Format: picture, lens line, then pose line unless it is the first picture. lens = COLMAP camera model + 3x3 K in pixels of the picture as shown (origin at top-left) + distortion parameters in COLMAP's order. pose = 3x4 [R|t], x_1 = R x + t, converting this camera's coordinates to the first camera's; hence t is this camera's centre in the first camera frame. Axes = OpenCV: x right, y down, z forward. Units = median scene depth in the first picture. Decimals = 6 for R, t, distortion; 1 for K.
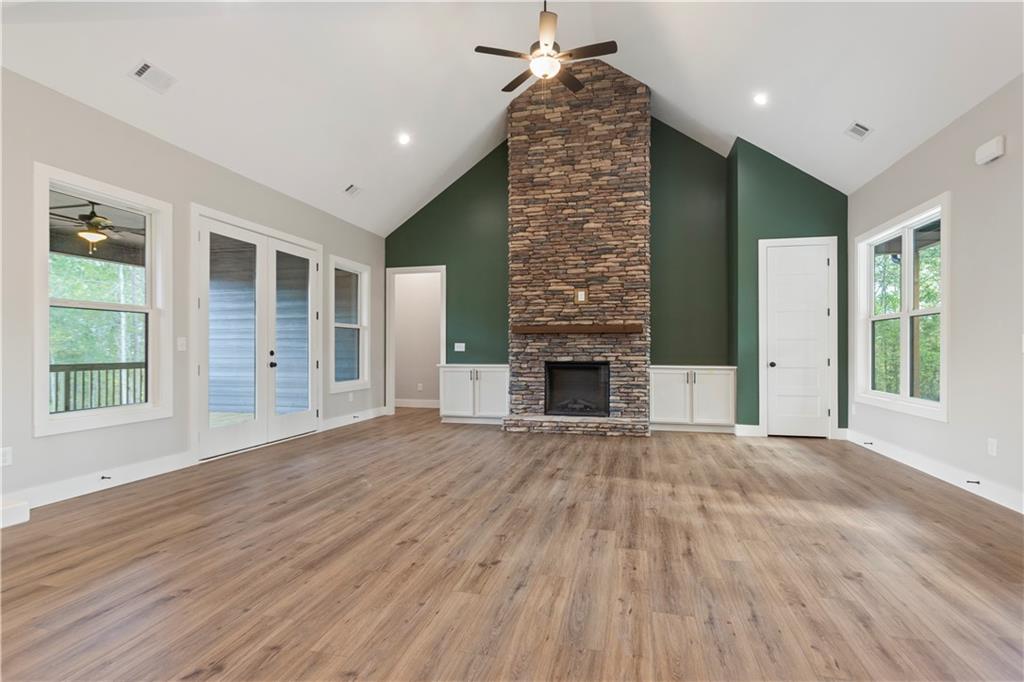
lens RADIAL K [[487.5, 0, 513.9], [0, 487.5, 357.8], [0, 0, 1]] dist [0.001810, 0.001057]
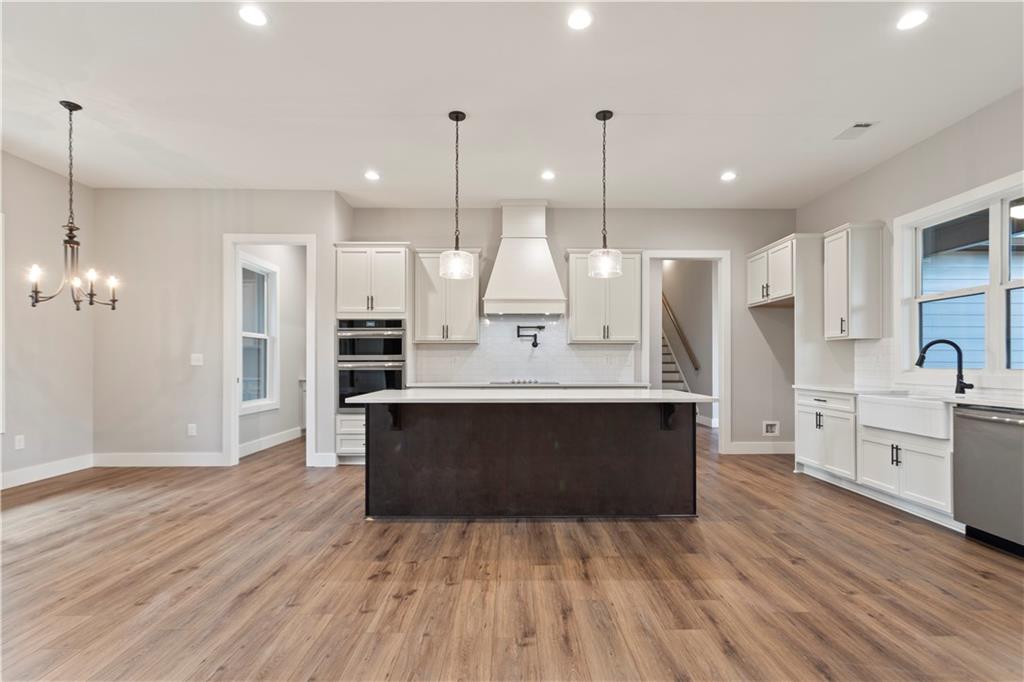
lens RADIAL K [[492.3, 0, 515.4], [0, 492.3, 360.3], [0, 0, 1]] dist [0.002479, 0.000506]
pose [[-0.967464, -0.000310, -0.253010, -0.347036], [-0.003713, 0.999909, 0.012972, -0.028314], [0.252983, 0.013489, -0.967377, 1.453958]]
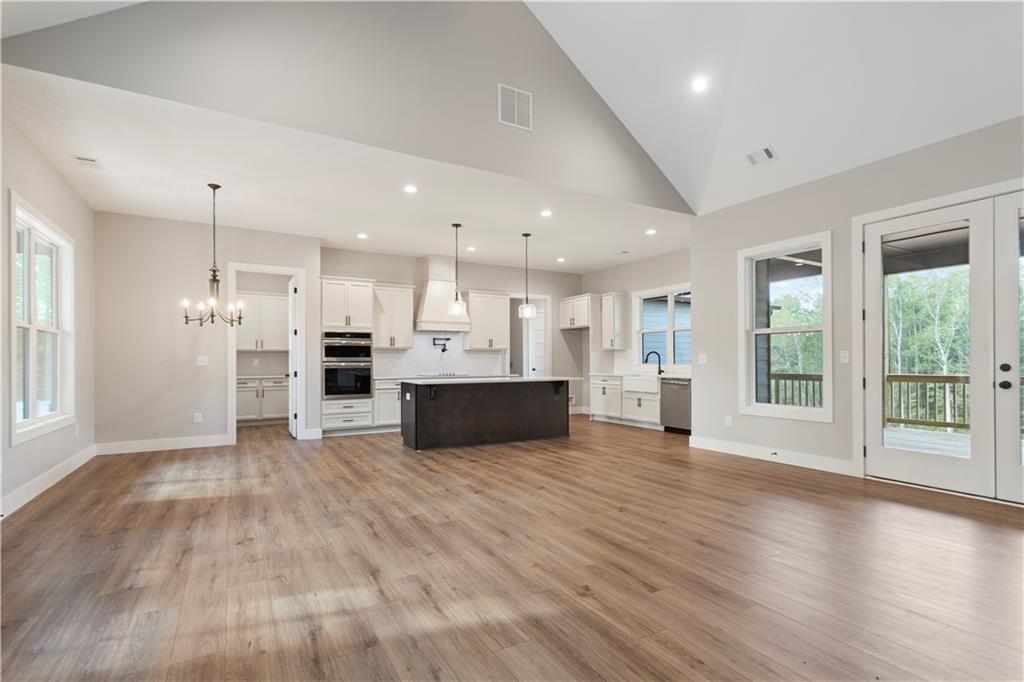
lens RADIAL K [[487.5, 0, 513.9], [0, 487.5, 357.8], [0, 0, 1]] dist [0.001810, 0.001057]
pose [[-0.720087, -0.002111, -0.693881, 0.905386], [-0.007787, 0.999957, 0.005039, -0.039674], [0.693840, 0.009032, -0.720072, 2.022993]]
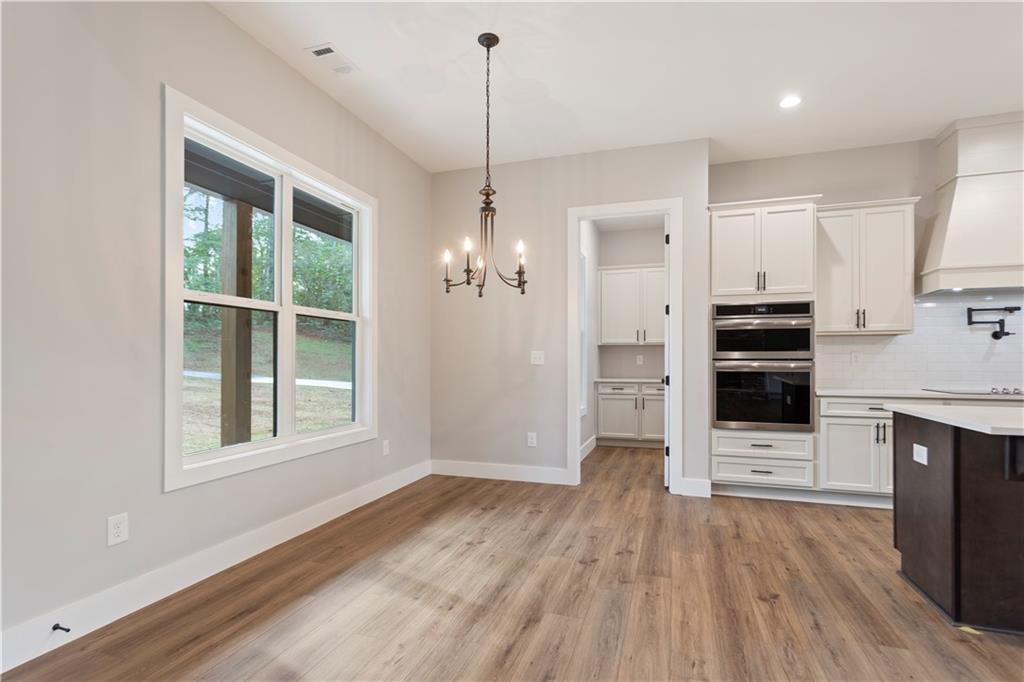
lens RADIAL K [[487.5, 0, 513.9], [0, 487.5, 357.8], [0, 0, 1]] dist [0.001810, 0.001057]
pose [[-0.997292, -0.001084, 0.073531, 0.315445], [-0.000256, 0.999936, 0.011267, -0.019397], [-0.073538, 0.011217, -0.997229, 0.924597]]
